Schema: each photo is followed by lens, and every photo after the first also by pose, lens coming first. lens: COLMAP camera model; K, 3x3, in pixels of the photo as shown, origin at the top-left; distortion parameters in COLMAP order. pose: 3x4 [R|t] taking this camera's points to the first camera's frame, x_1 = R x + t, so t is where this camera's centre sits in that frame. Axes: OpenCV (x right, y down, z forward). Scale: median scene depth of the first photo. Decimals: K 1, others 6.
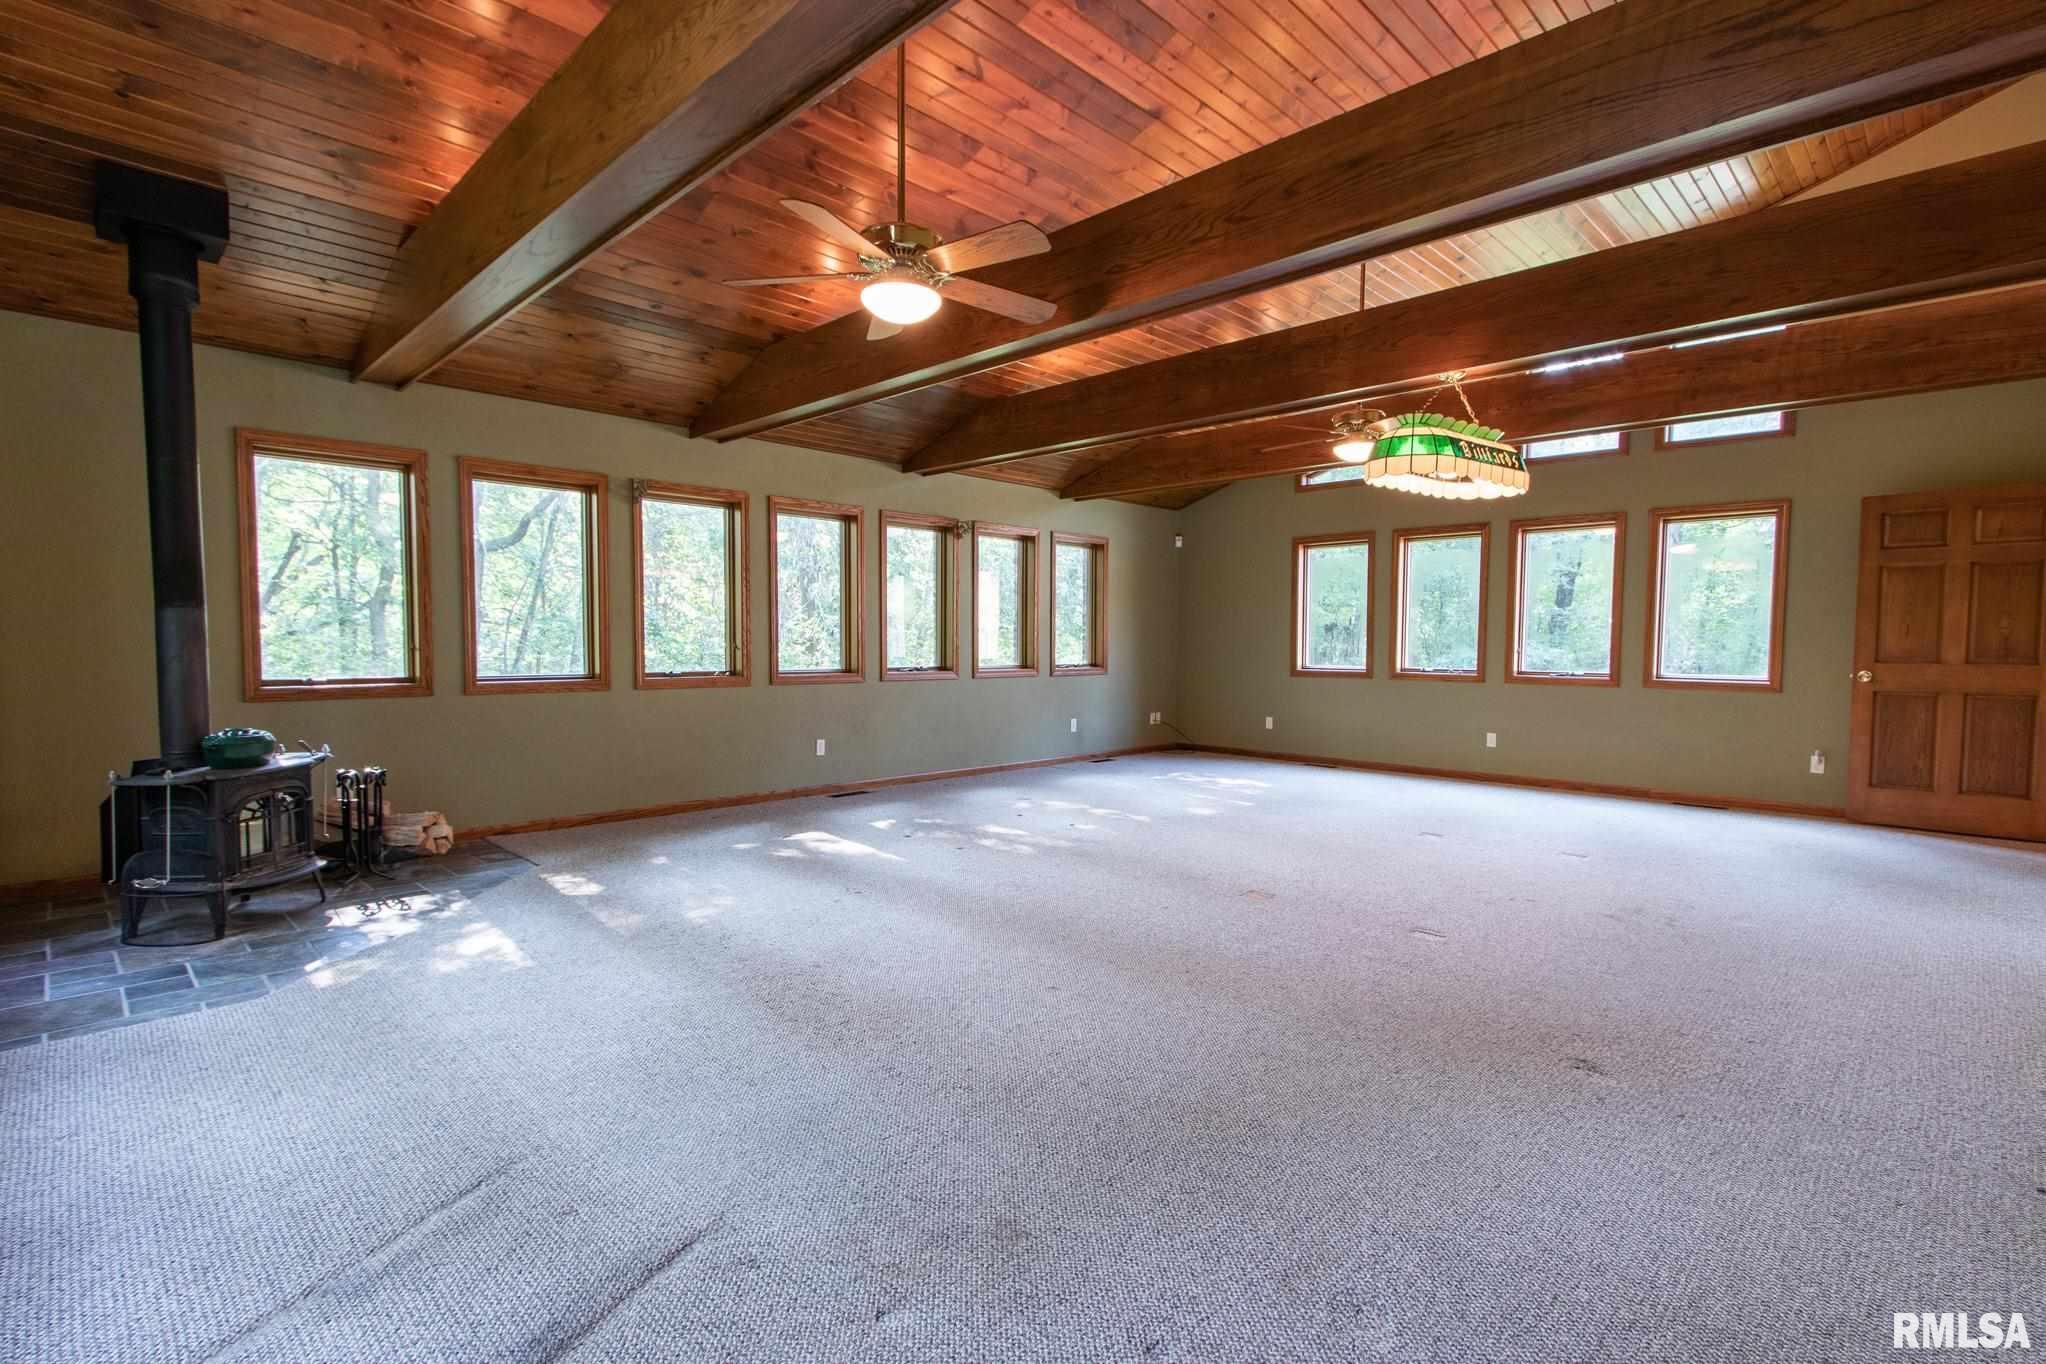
lens RADIAL K [[931.7, 0, 1023.0], [0, 931.7, 682.0], [0, 0, 1]] dist [-0.001201, -0.000213]
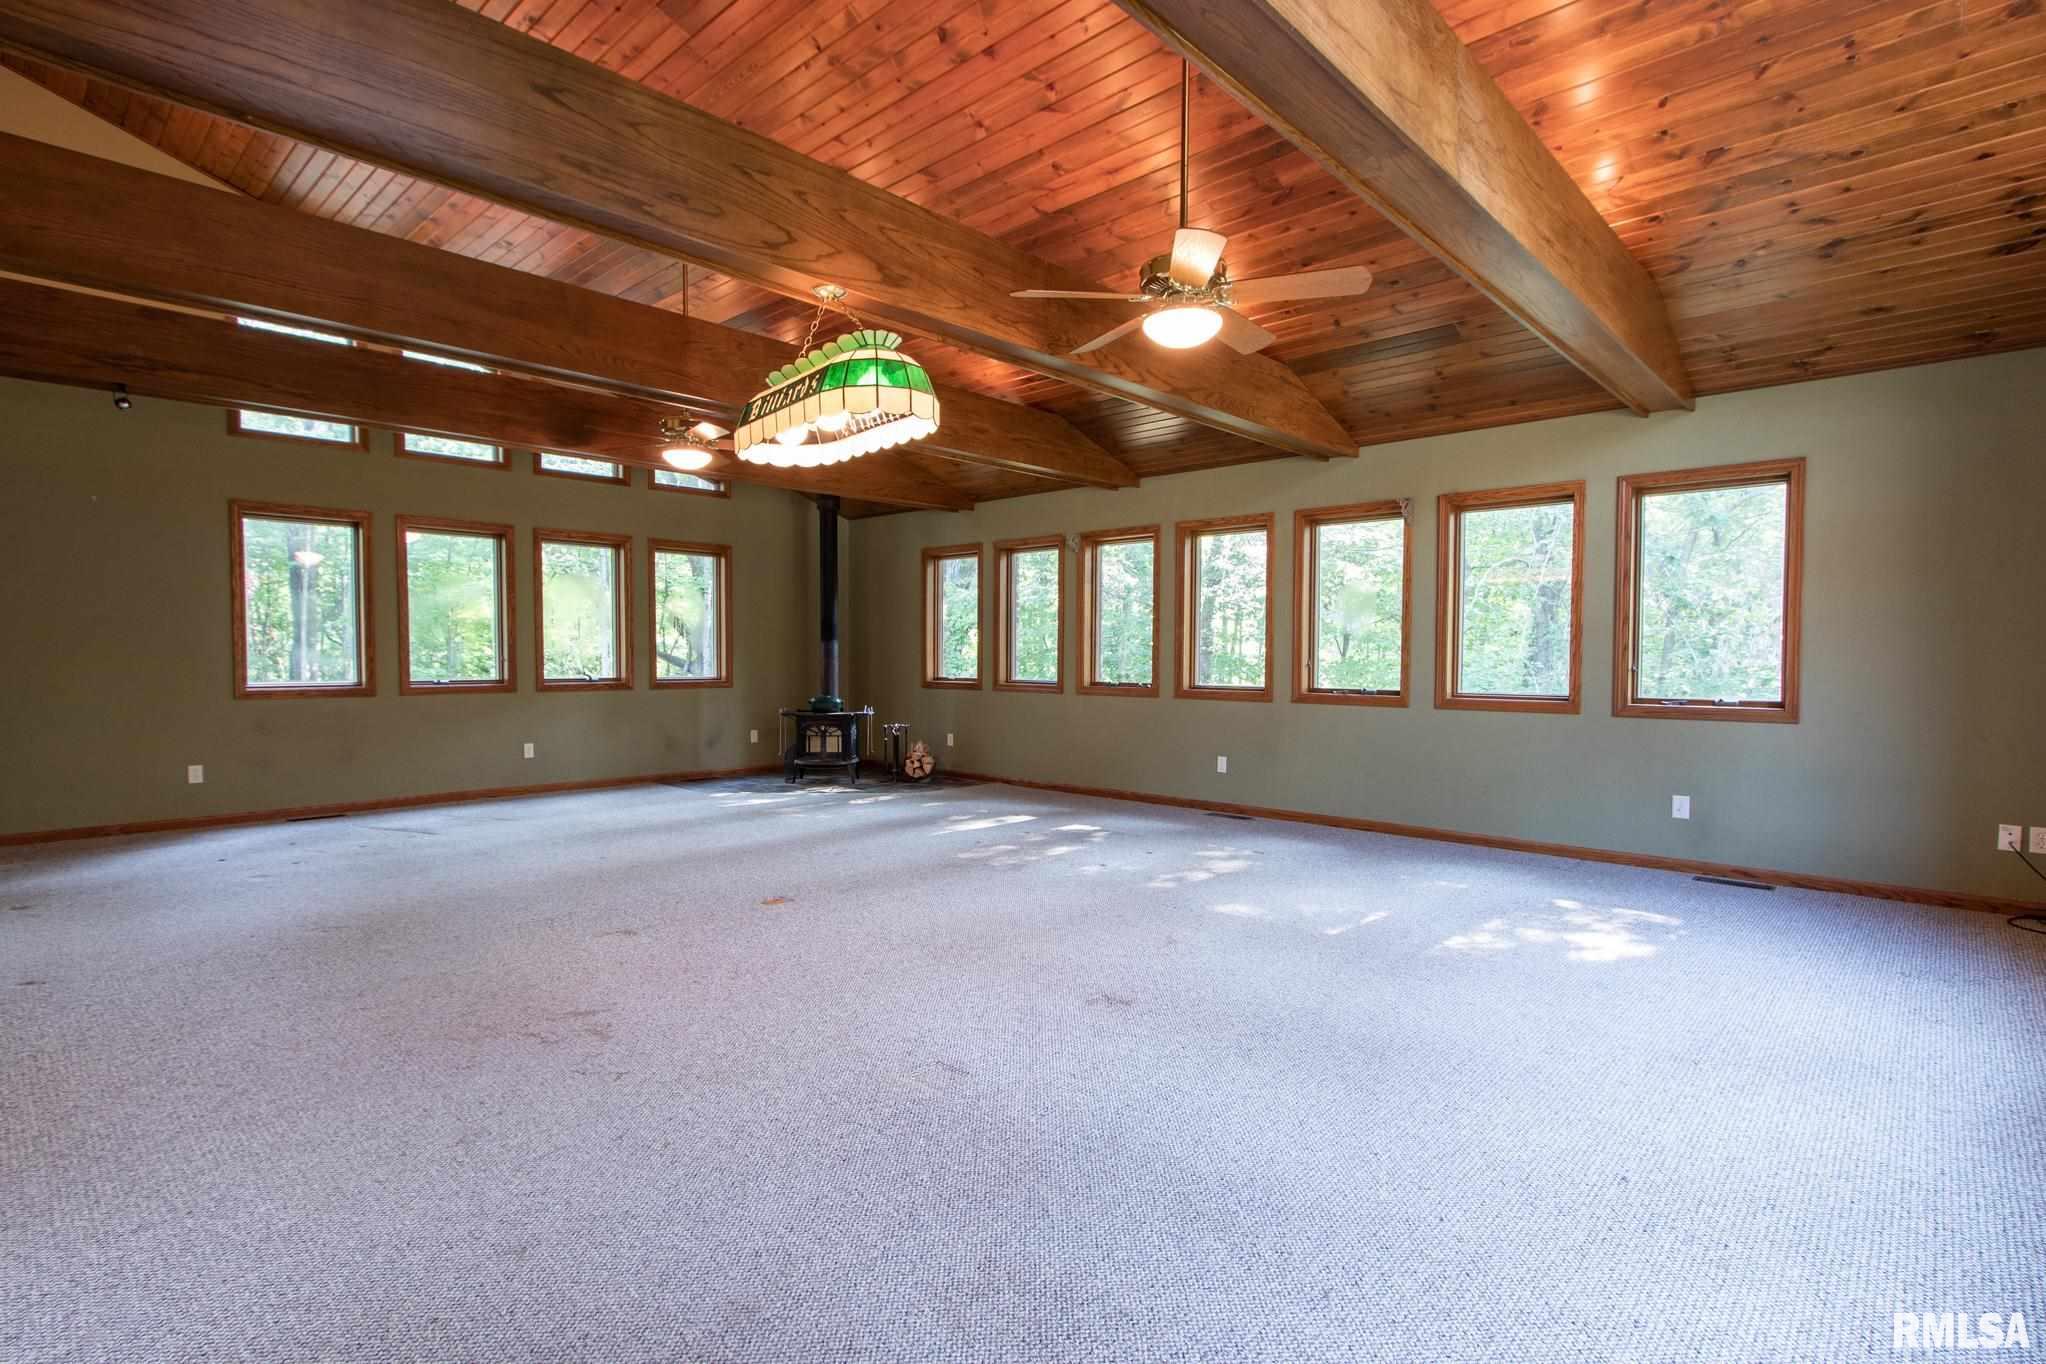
lens RADIAL K [[935.3, 0, 1015.7], [0, 935.3, 690.4], [0, 0, 1]] dist [0.002576, -0.000799]
pose [[0.014707, -0.049235, 0.998679, -0.540129], [0.041142, 0.997971, 0.048595, -0.030720], [-0.999045, 0.040373, 0.016703, 0.544067]]
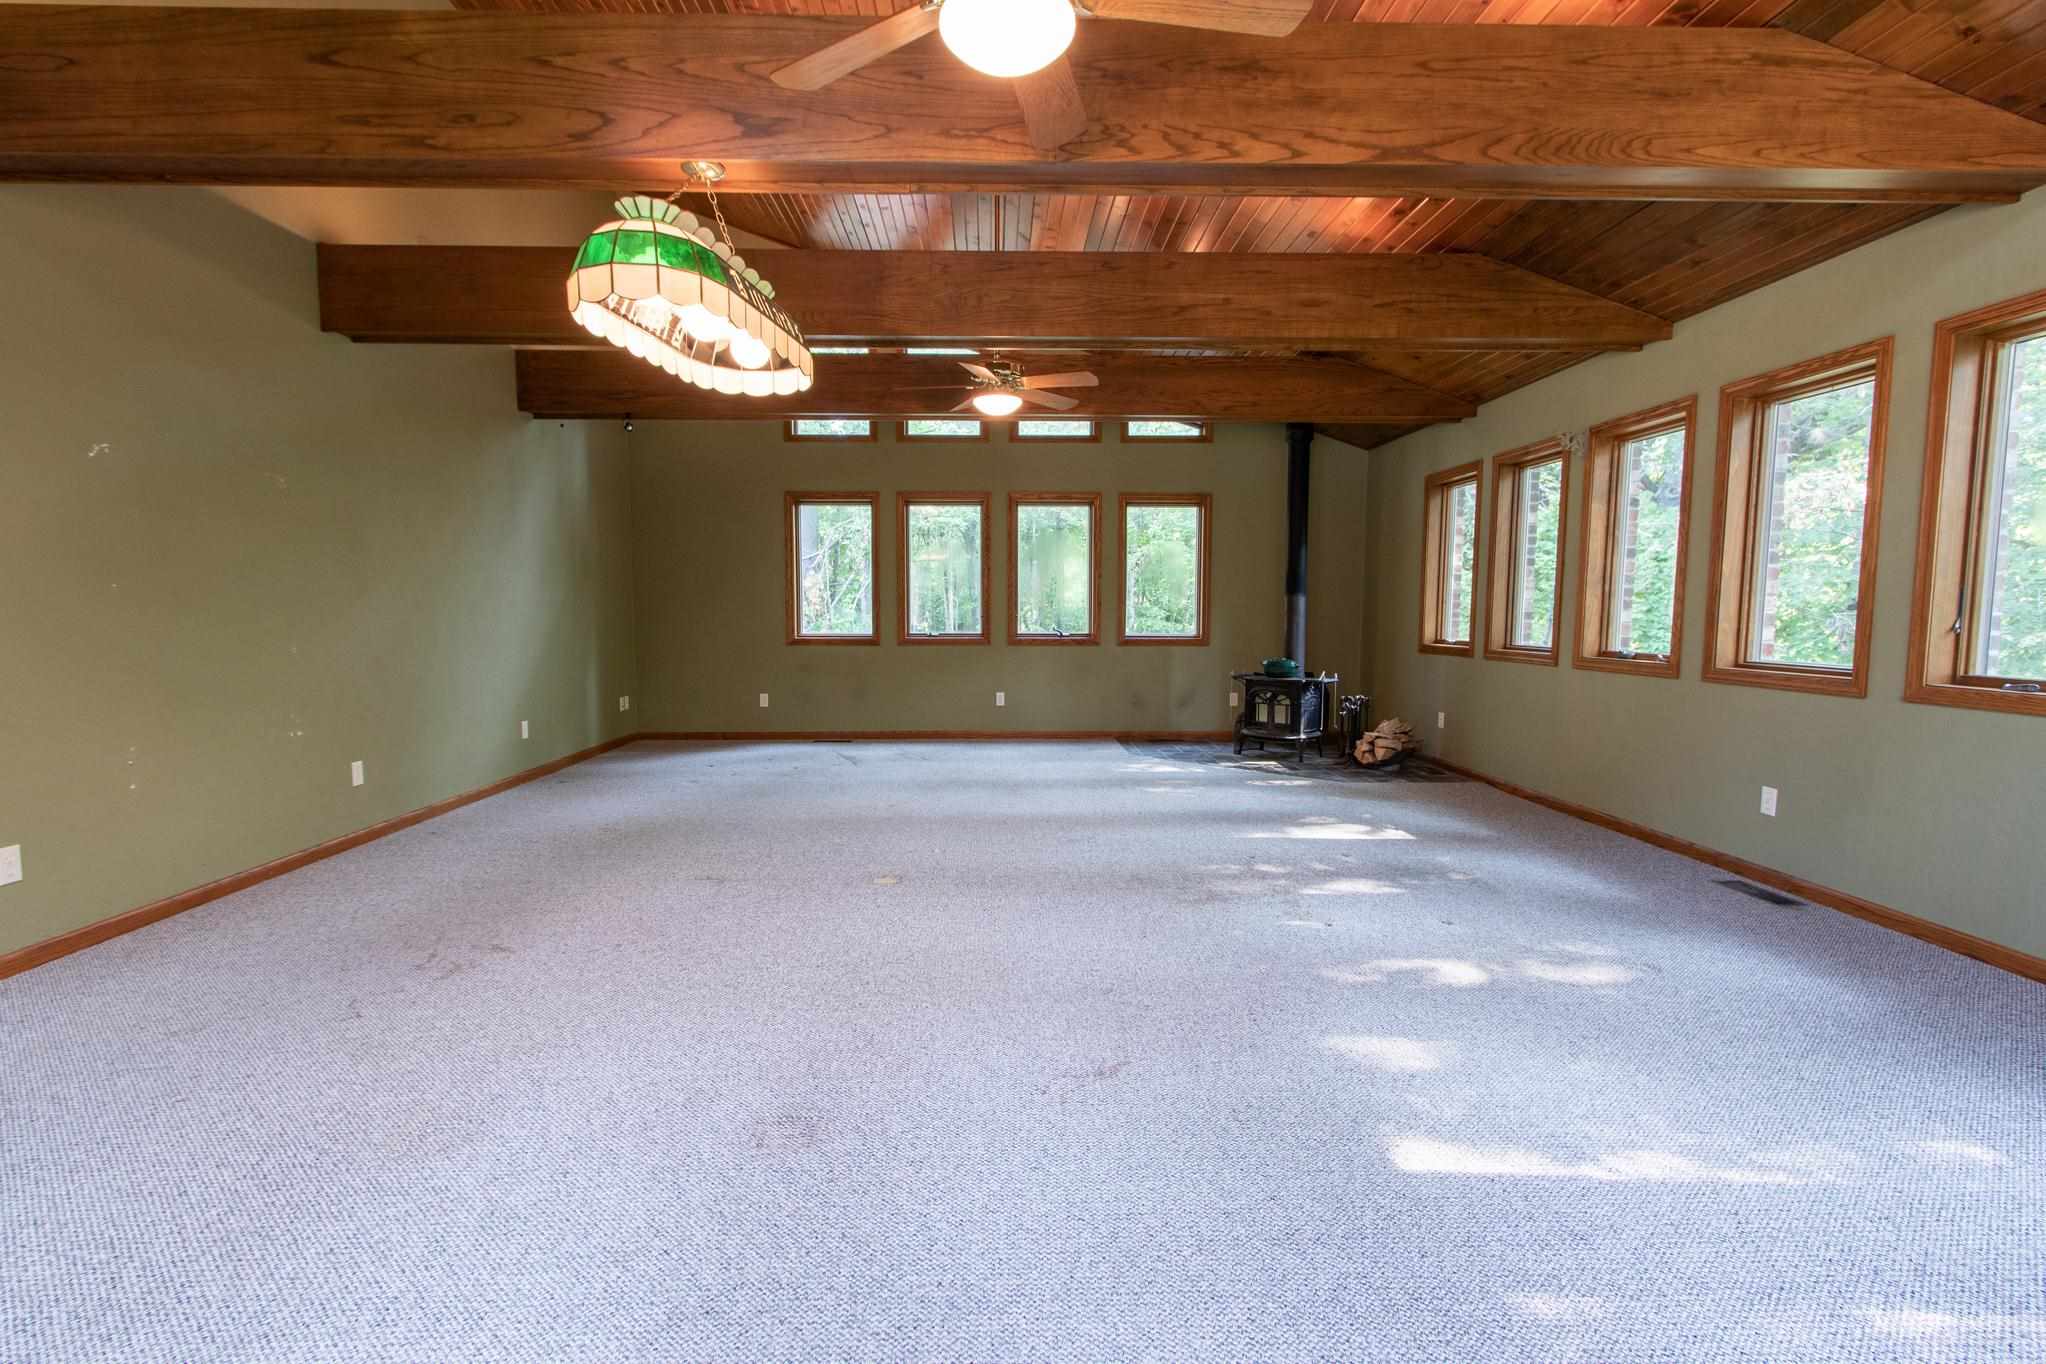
lens RADIAL K [[923.2, 0, 1015.3], [0, 923.2, 689.4], [0, 0, 1]] dist [0.001290, -0.000476]
pose [[0.702991, -0.070658, 0.707680, -0.269687], [0.037431, 0.997349, 0.062397, -0.015106], [-0.710213, -0.017375, 0.703772, 0.279893]]
